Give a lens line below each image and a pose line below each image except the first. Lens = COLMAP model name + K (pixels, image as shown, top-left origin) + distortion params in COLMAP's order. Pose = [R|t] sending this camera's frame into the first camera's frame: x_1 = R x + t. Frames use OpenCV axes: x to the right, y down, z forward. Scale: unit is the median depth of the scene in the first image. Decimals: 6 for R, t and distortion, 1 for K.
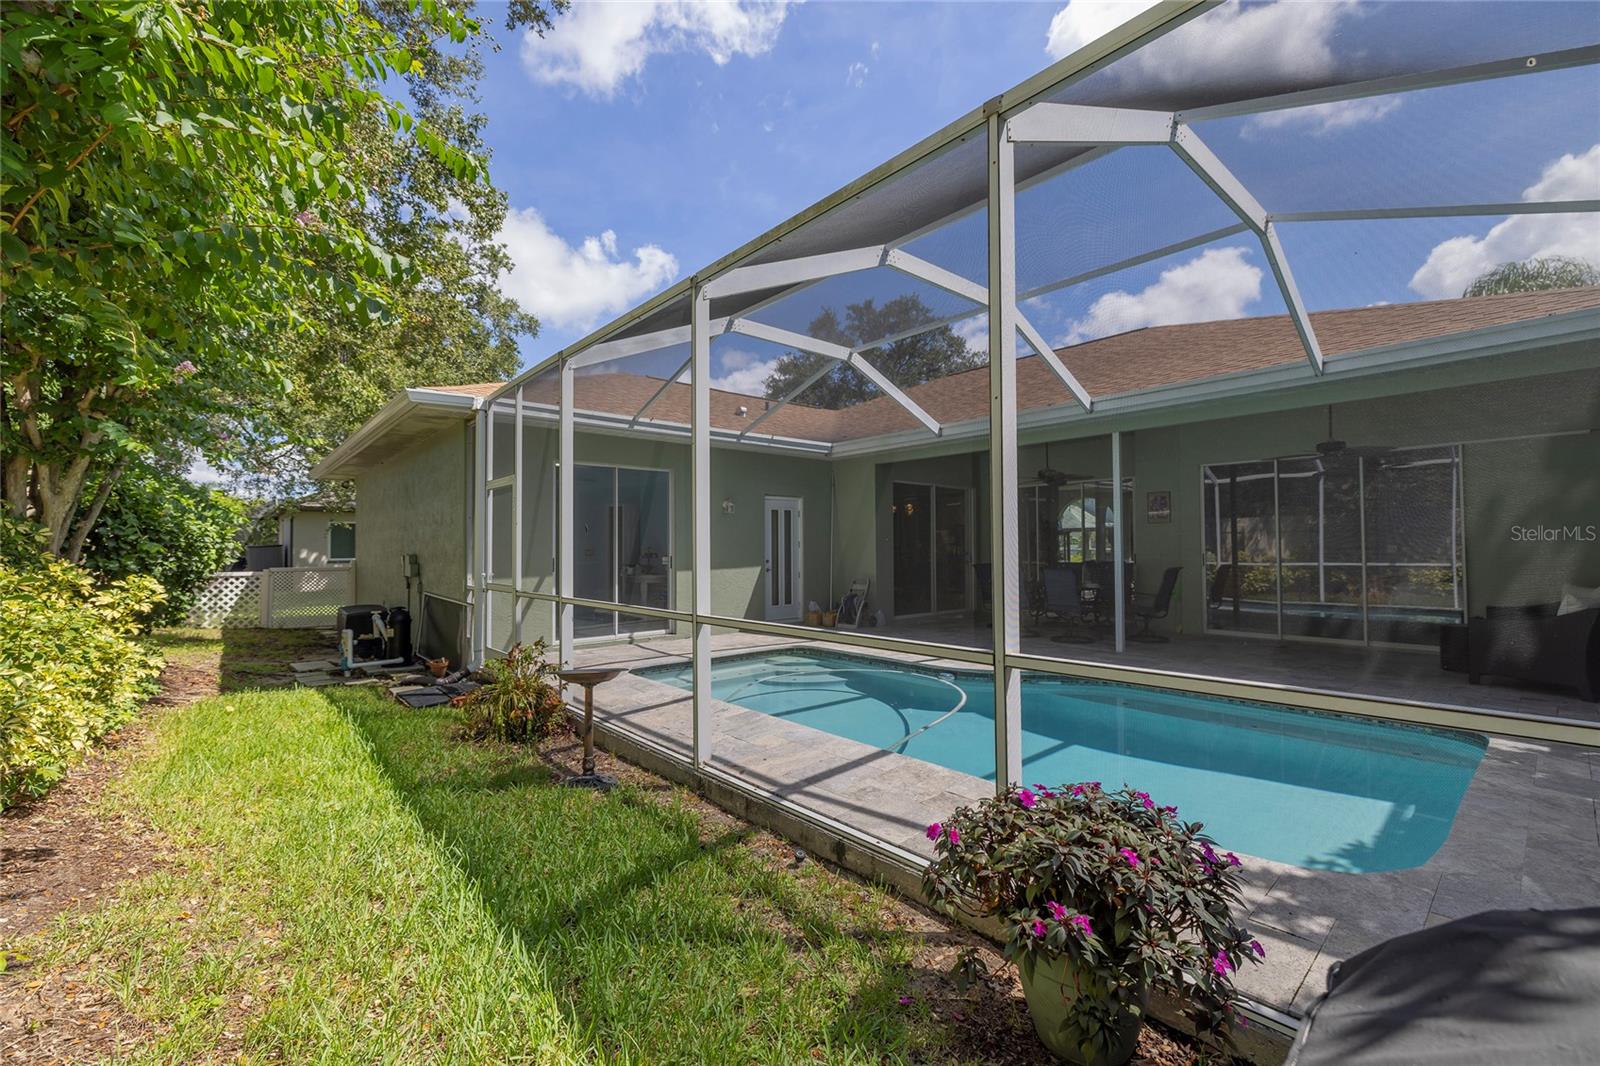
lens RADIAL K [[665.2, 0, 810.6], [0, 665.2, 526.5], [0, 0, 1]] dist [-0.001841, -0.000237]
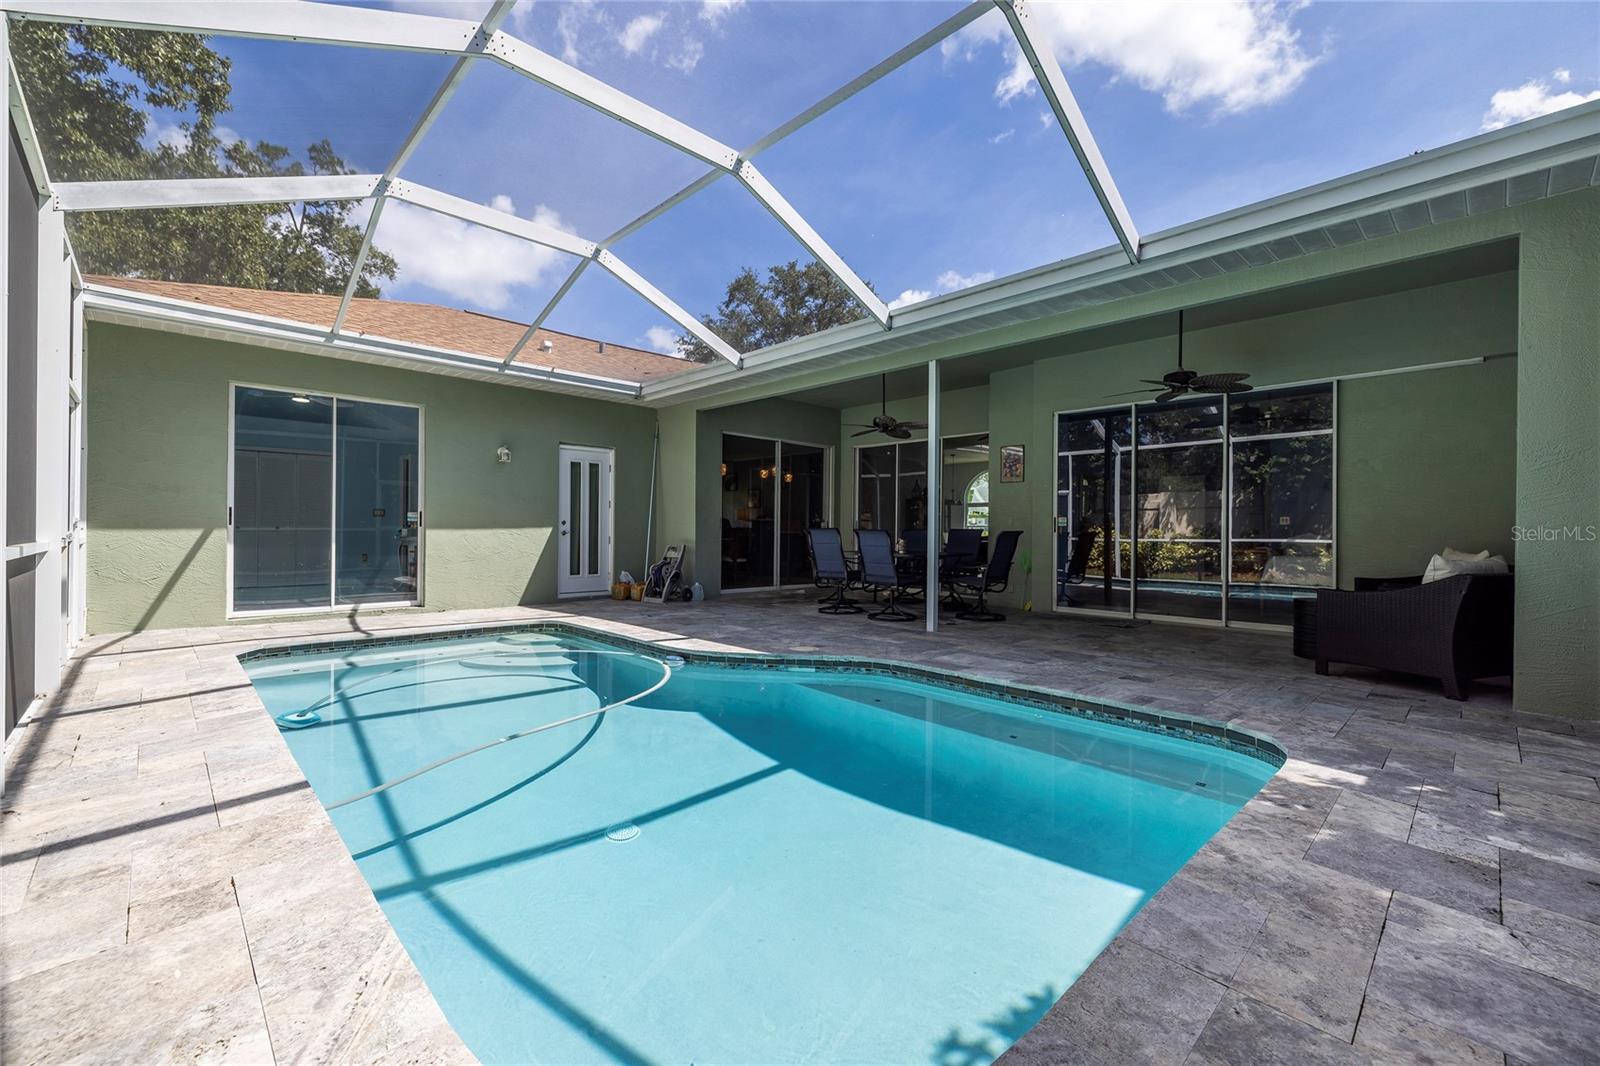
lens RADIAL K [[665.2, 0, 805.1], [0, 665.2, 524.5], [0, 0, 1]] dist [-0.001841, -0.000237]
pose [[0.998804, 0.014423, 0.046726, 0.227628], [-0.015497, 0.999622, 0.022721, 0.035066], [-0.046381, -0.023418, 0.998649, 0.164517]]
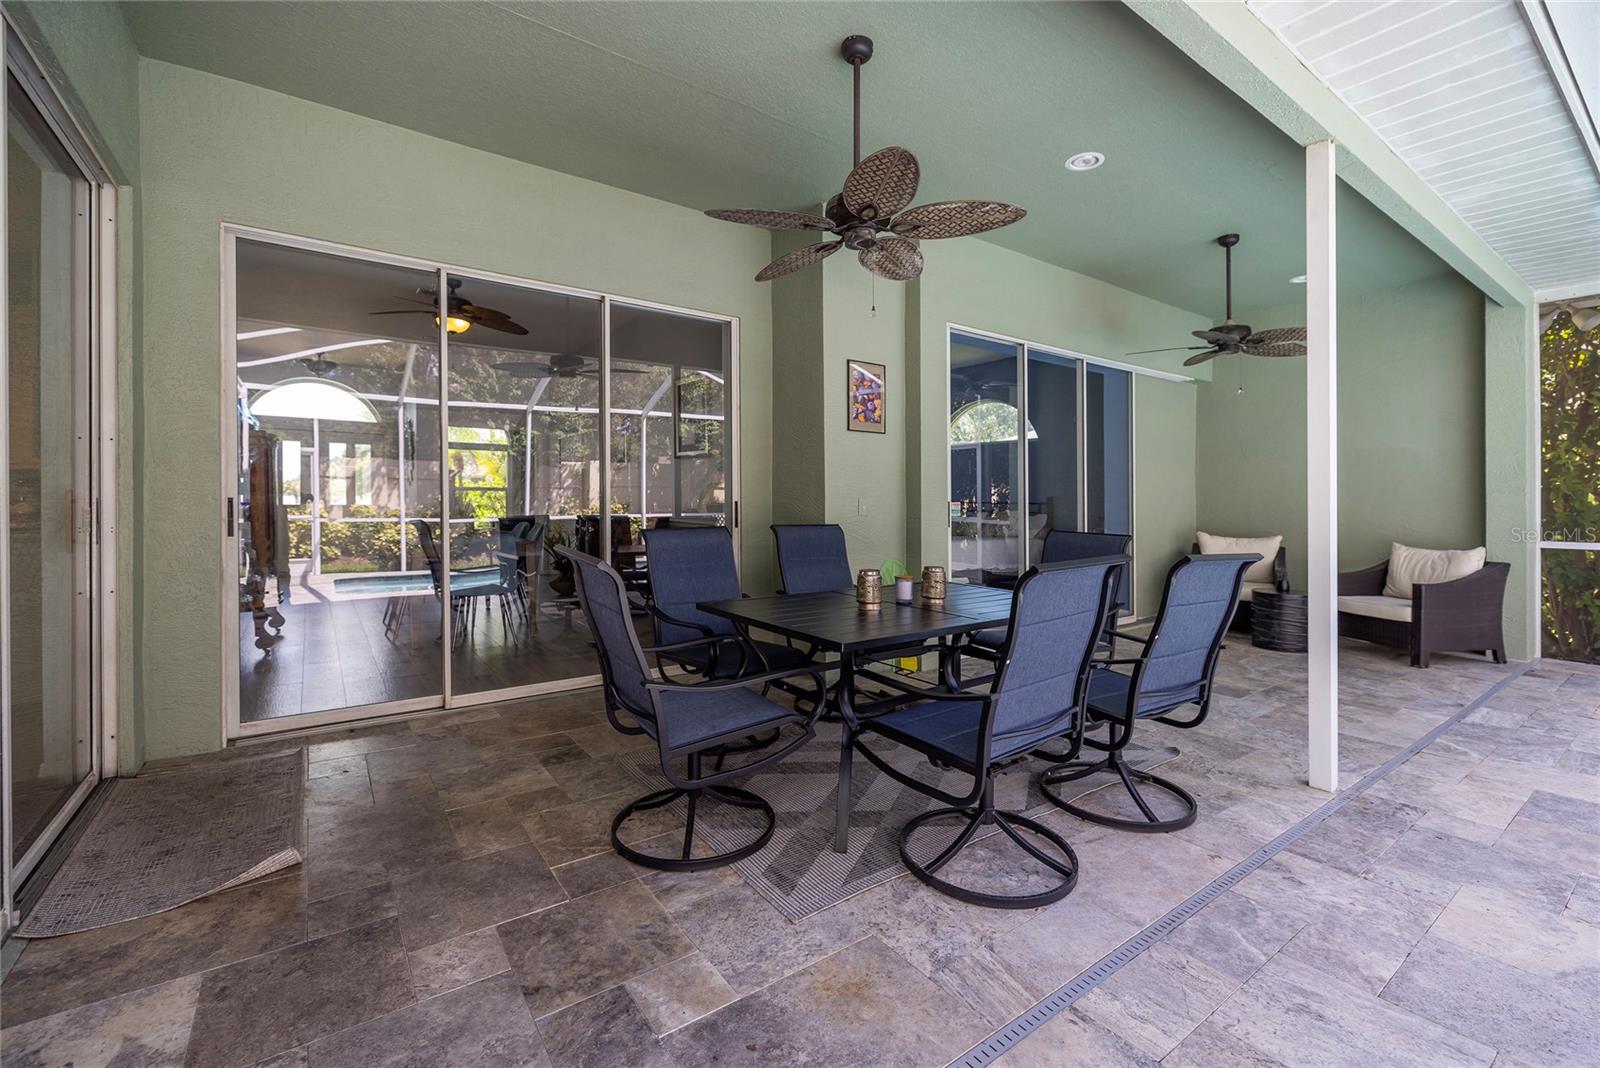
lens RADIAL K [[665.2, 0, 801.7], [0, 665.2, 500.3], [0, 0, 1]] dist [-0.001841, -0.000237]
pose [[0.080557, 0.005362, 0.996736, 0.071911], [-0.042529, 0.999093, -0.001938, 0.045427], [-0.995842, -0.042234, 0.080712, 1.043122]]
